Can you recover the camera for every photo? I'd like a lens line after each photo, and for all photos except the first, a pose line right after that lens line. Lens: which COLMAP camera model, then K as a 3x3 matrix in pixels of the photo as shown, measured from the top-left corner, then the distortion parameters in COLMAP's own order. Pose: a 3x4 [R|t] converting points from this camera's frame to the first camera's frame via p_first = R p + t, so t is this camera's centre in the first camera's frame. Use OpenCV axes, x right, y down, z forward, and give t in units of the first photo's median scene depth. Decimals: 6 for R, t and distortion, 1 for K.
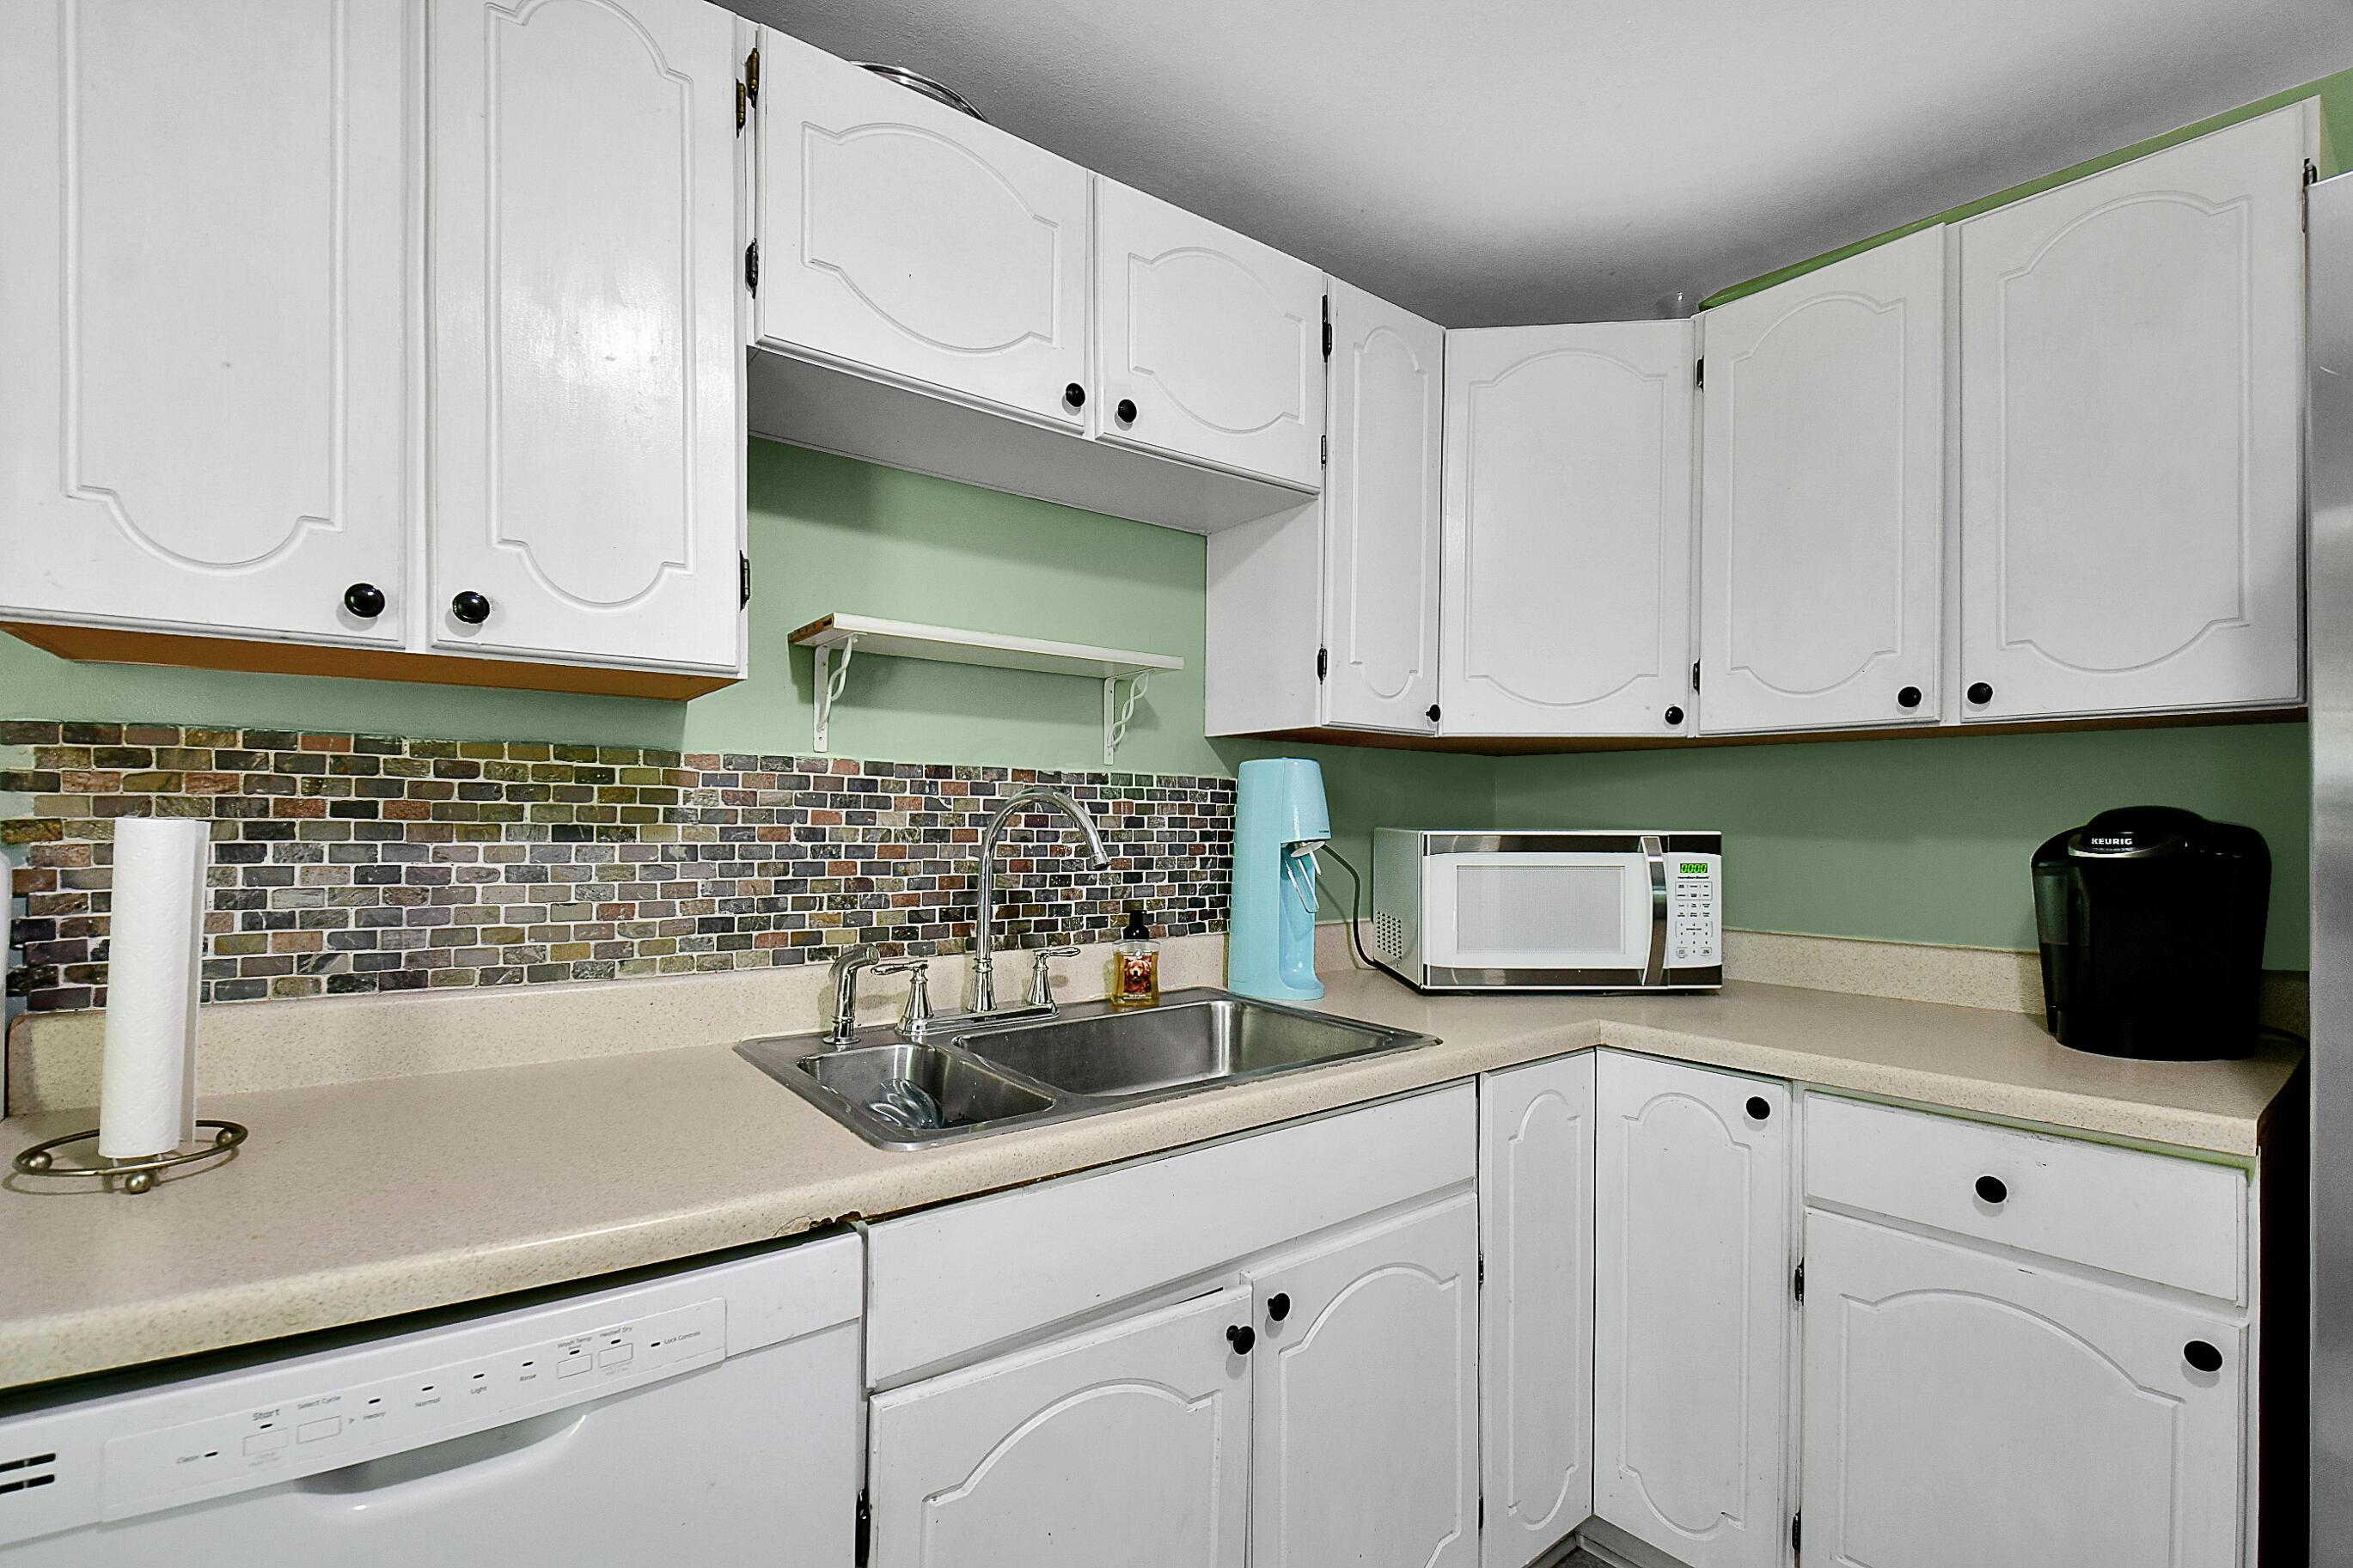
lens RADIAL K [[1053.6, 0, 1151.4], [0, 1053.6, 822.7], [0, 0, 1]] dist [0.049736, -0.056232]
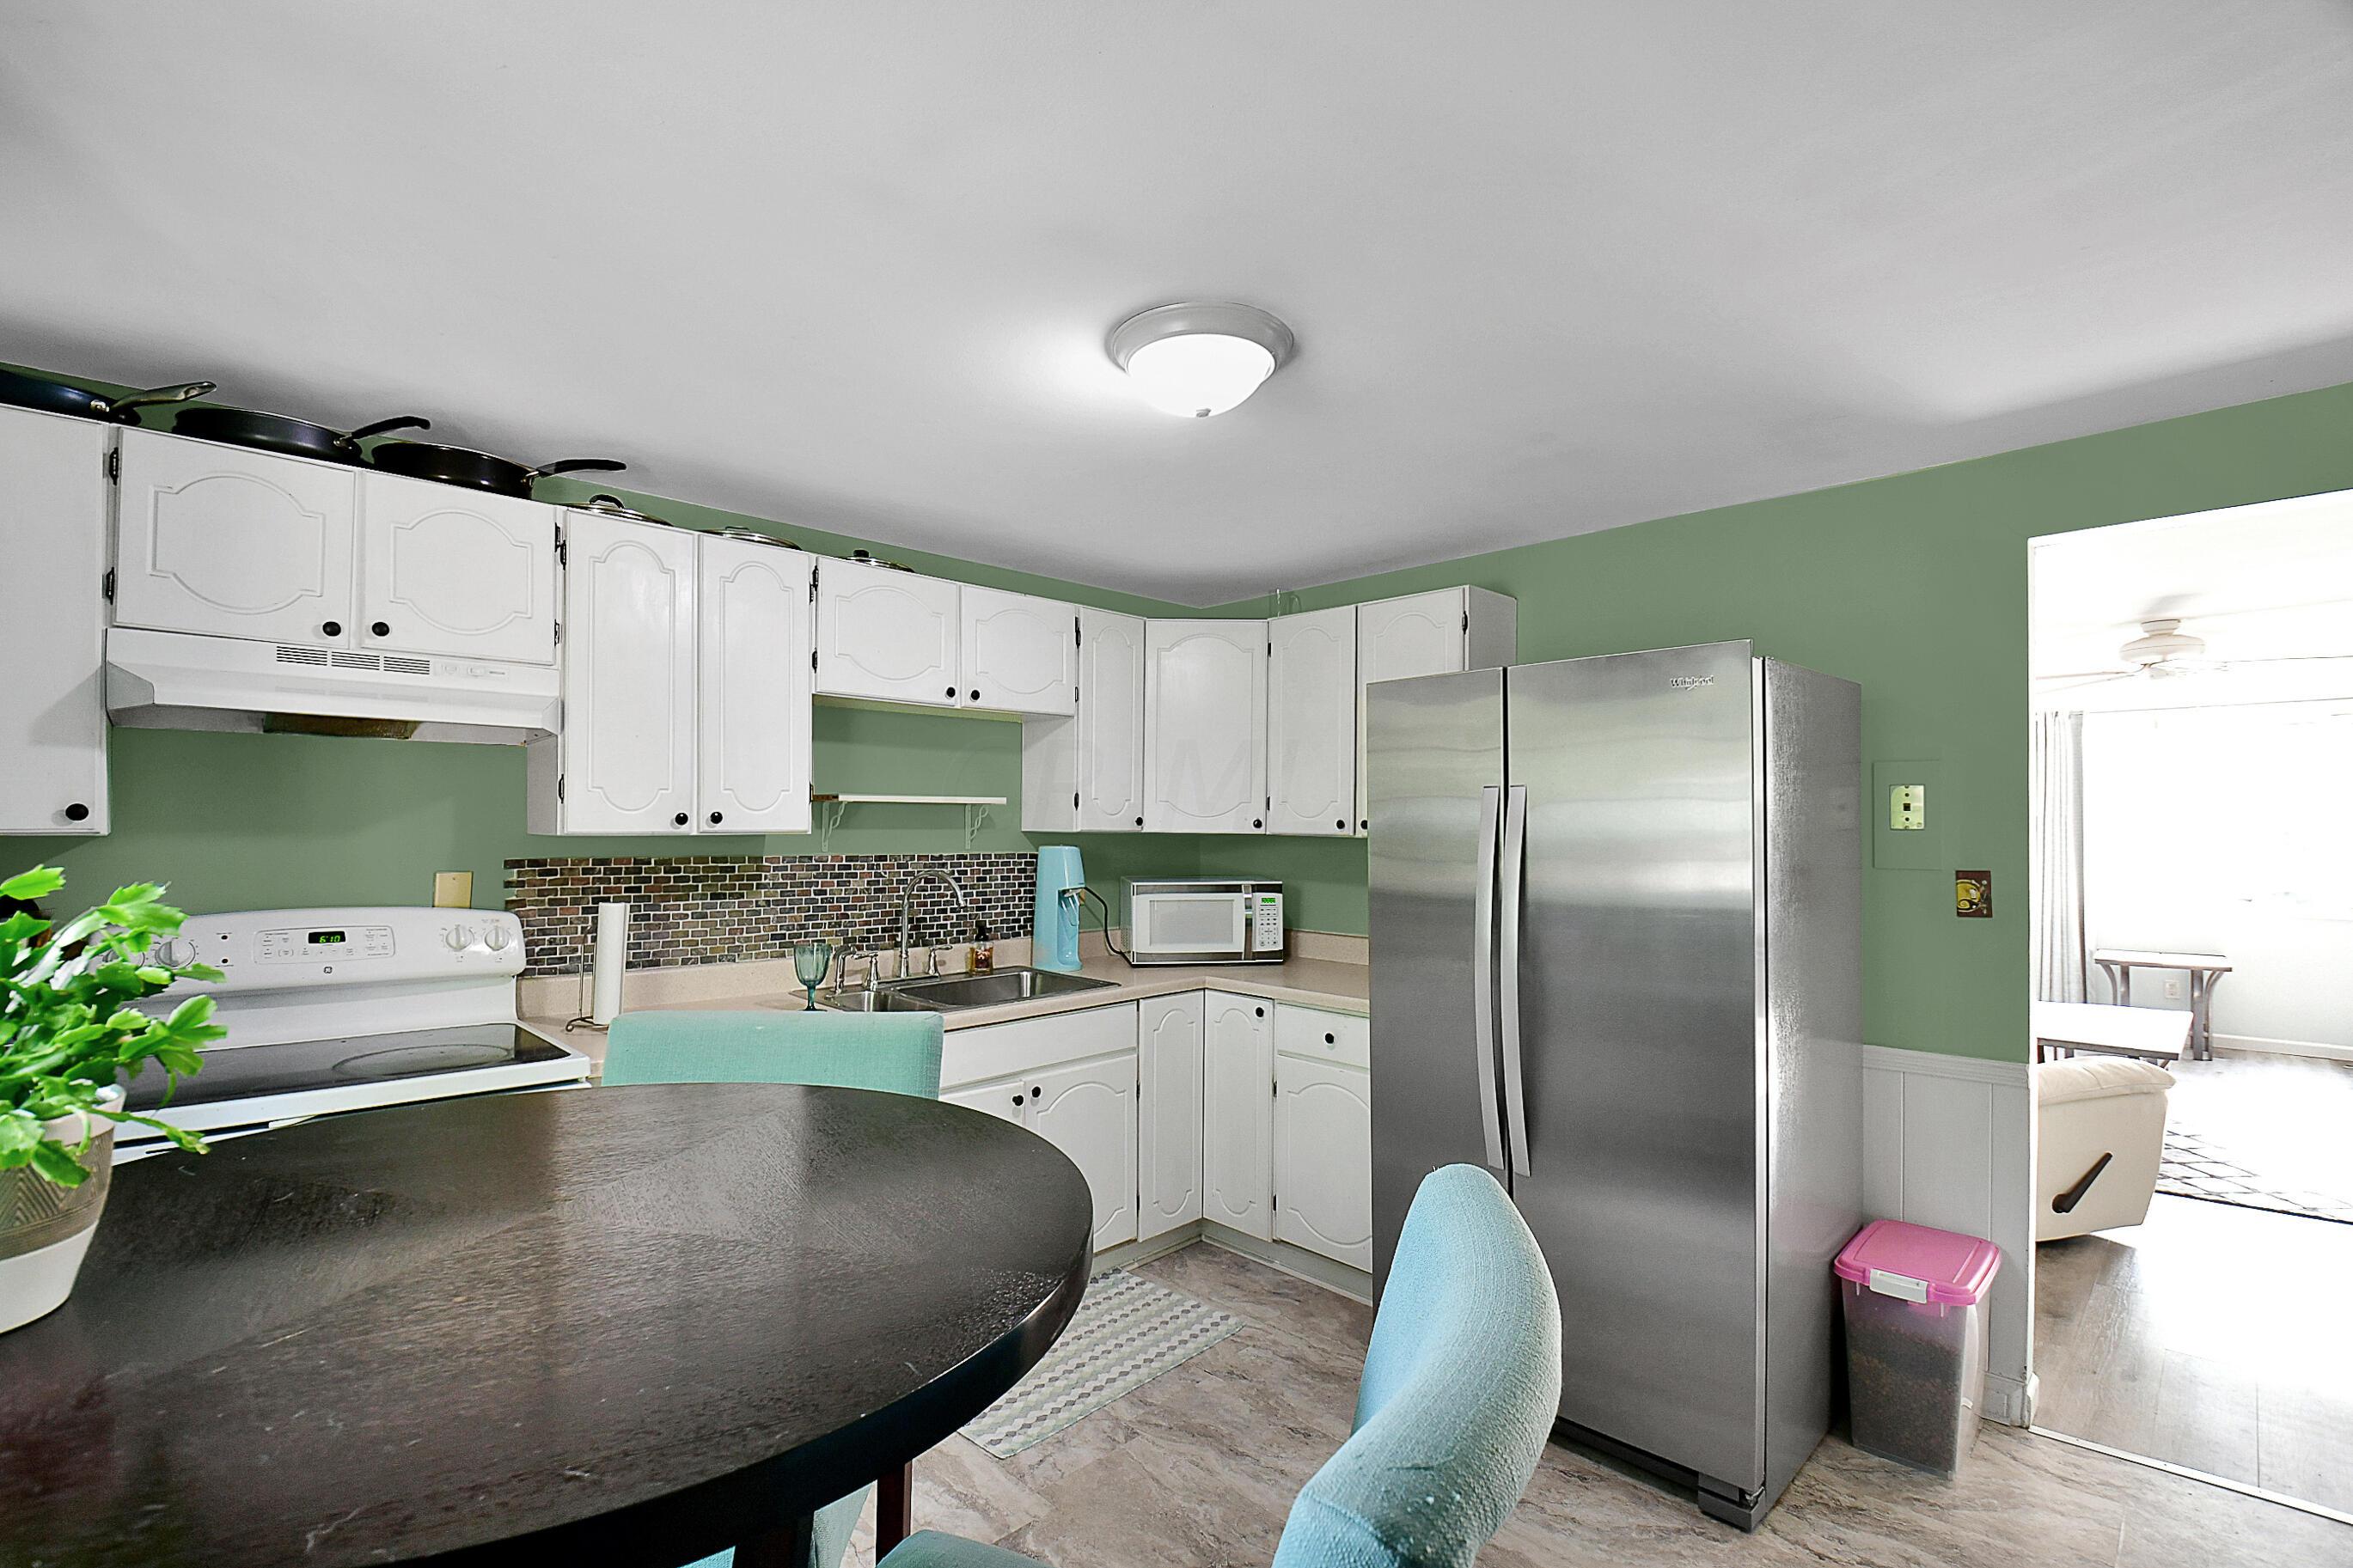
lens RADIAL K [[1053.6, 0, 1151.4], [0, 1053.6, 822.7], [0, 0, 1]] dist [0.049736, -0.056232]
pose [[0.992806, 0.000673, 0.119736, 0.069300], [-0.000793, 0.999999, 0.000954, -0.120843], [-0.119735, -0.001042, 0.992805, -1.072058]]
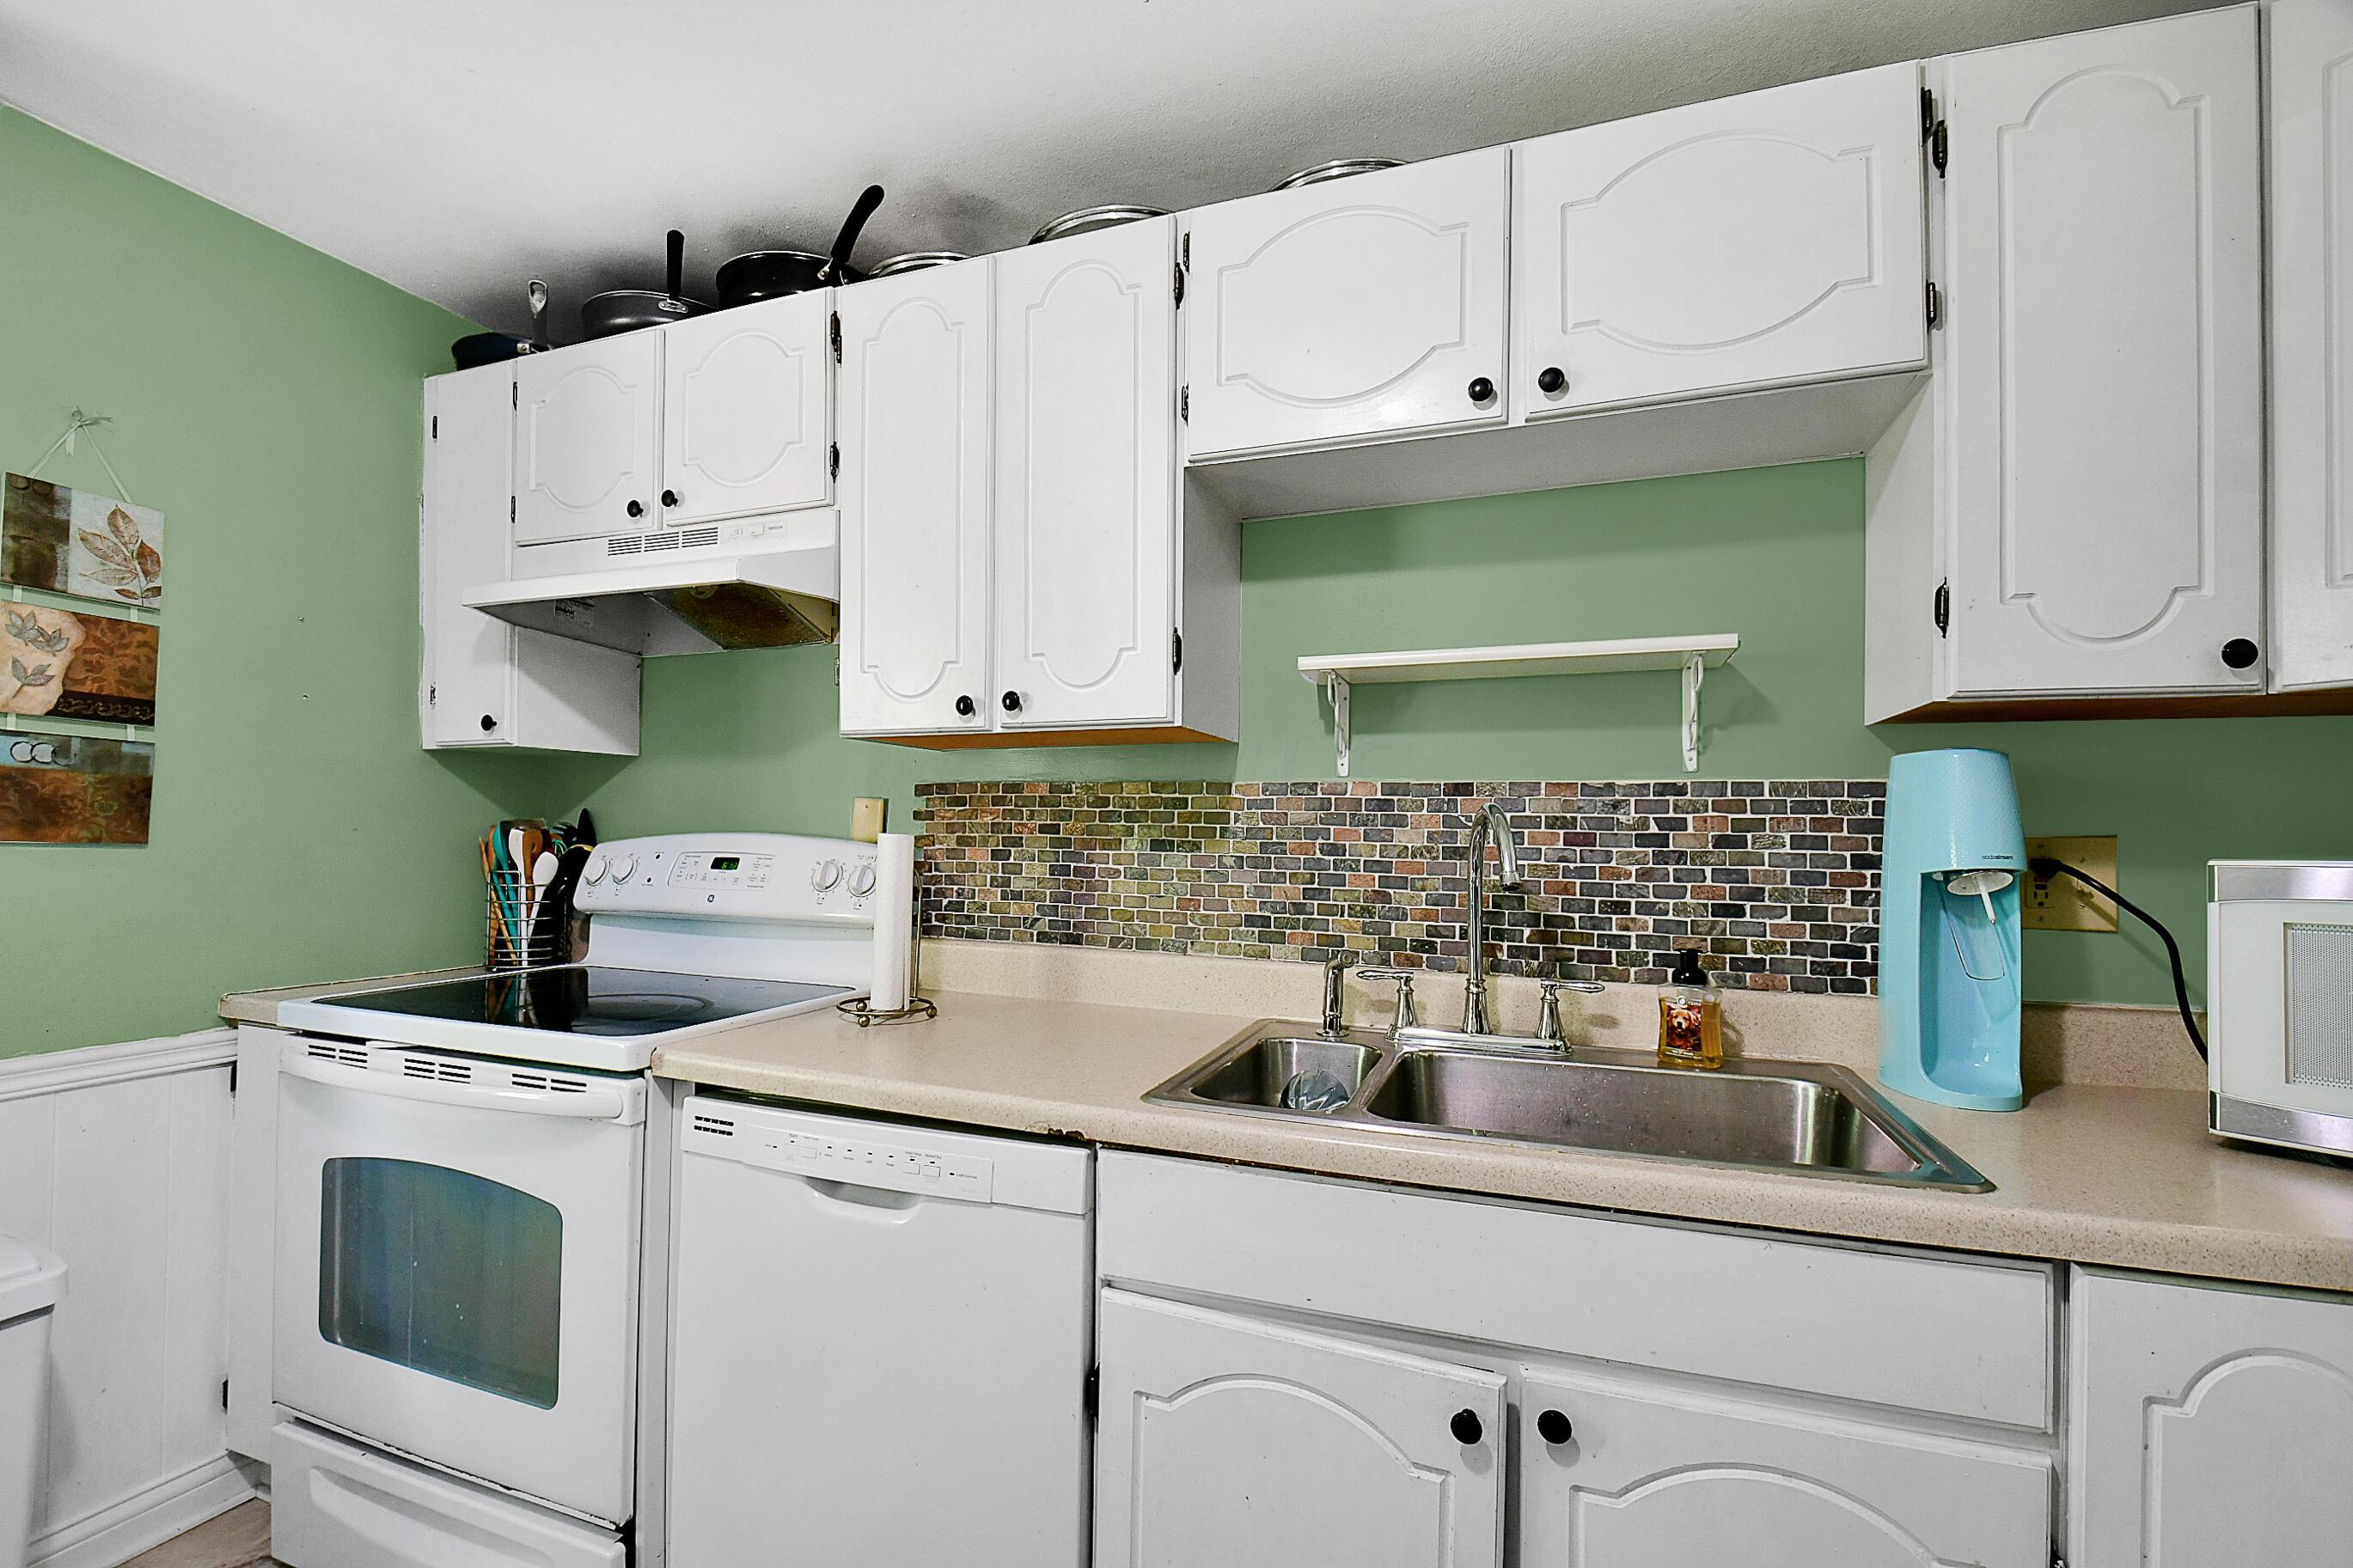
lens RADIAL K [[1053.6, 0, 1151.4], [0, 1053.6, 822.7], [0, 0, 1]] dist [0.049736, -0.056232]
pose [[0.515814, -0.011533, -0.856623, 0.520833], [-0.009339, 0.999774, -0.019084, 0.005336], [0.856650, 0.017844, 0.515590, 0.232960]]
